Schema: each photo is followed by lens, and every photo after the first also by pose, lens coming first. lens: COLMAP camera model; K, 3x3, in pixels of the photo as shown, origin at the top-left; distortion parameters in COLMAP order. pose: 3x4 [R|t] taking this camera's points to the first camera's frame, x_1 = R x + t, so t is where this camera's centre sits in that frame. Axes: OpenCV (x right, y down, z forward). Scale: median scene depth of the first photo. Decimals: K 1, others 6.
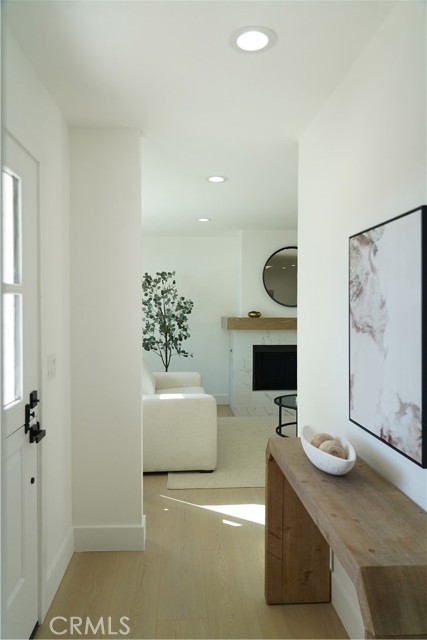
lens RADIAL K [[475.5, 0, 213.5], [0, 475.5, 320.0], [0, 0, 1]] dist [0.001088, 0.000170]
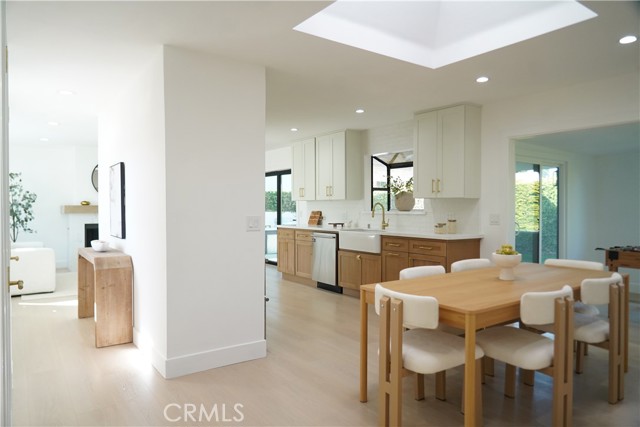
lens RADIAL K [[431.7, 0, 320.0], [0, 431.7, 213.5], [0, 0, 1]] dist [-0.006981, 0.001878]
pose [[0.853990, -0.010520, 0.520184, 0.010793], [0.015276, 0.999872, -0.004858, 0.038246], [-0.520066, 0.012095, 0.854041, -0.544907]]
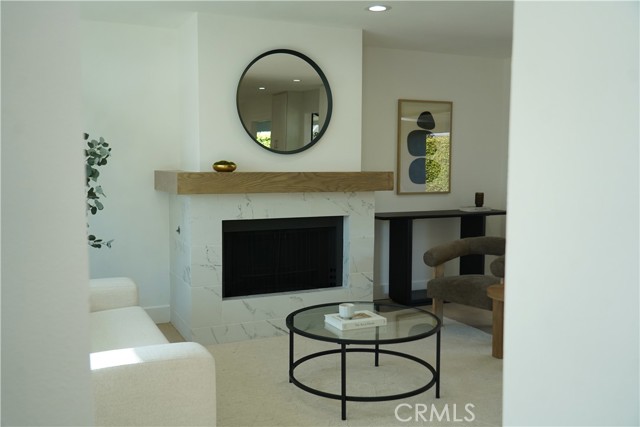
lens RADIAL K [[609.7, 0, 320.0], [0, 609.7, 213.5], [0, 0, 1]] dist [0.084216, 0.000596]
pose [[0.936735, -0.030071, 0.348746, -0.063039], [0.008299, 0.997931, 0.063757, -0.001480], [-0.349942, -0.056829, 0.935046, 0.274582]]
